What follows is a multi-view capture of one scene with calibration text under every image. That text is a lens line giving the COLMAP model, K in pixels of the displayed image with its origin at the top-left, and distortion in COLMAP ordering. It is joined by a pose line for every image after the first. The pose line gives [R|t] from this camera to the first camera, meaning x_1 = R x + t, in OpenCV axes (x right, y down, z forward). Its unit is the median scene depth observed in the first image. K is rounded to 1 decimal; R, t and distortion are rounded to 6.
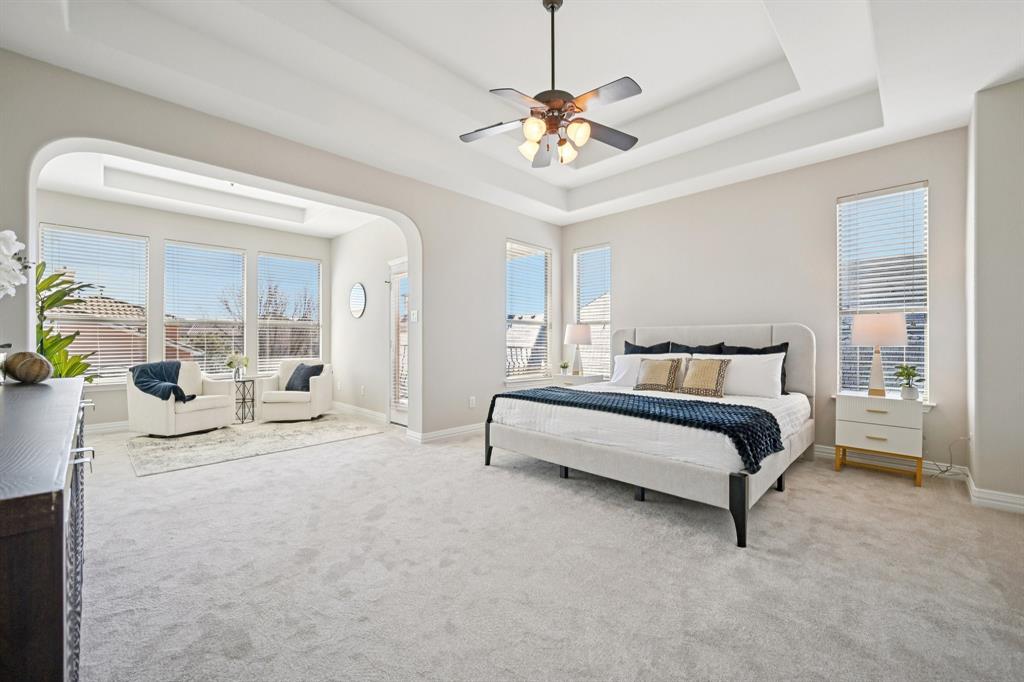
lens RADIAL K [[414.2, 0, 517.2], [0, 414.2, 341.7], [0, 0, 1]] dist [-0.005901, 0.000845]
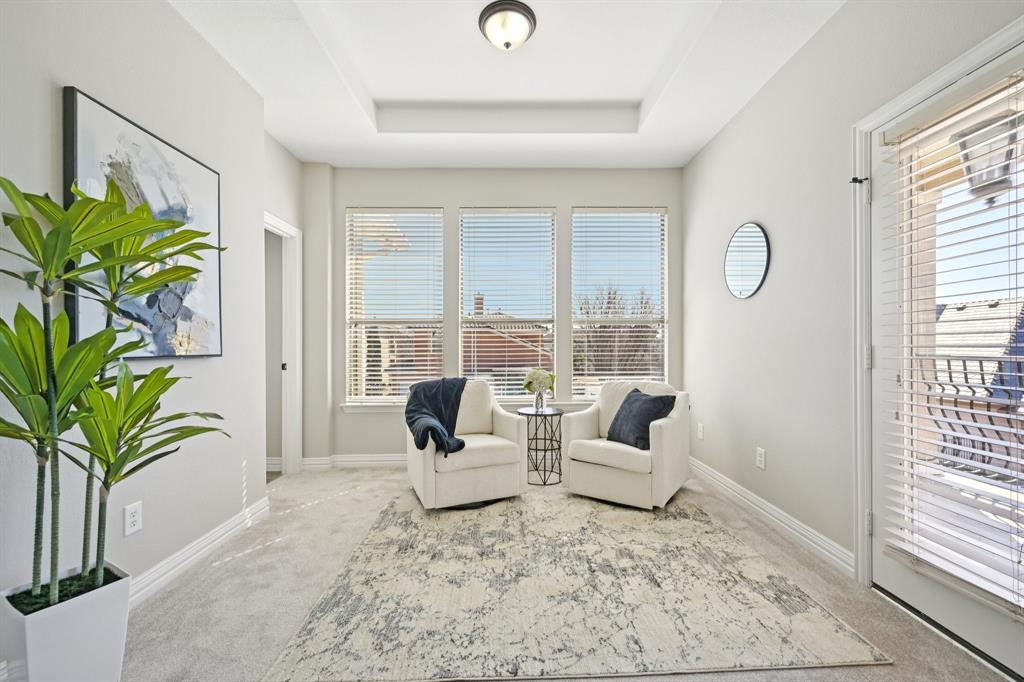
lens RADIAL K [[414.2, 0, 519.9], [0, 414.2, 349.0], [0, 0, 1]] dist [-0.005901, 0.000845]
pose [[0.726818, 0.000186, -0.686830, -0.272586], [-0.000120, 1.000000, 0.000143, -0.001002], [0.686830, -0.000022, 0.726818, 0.528992]]
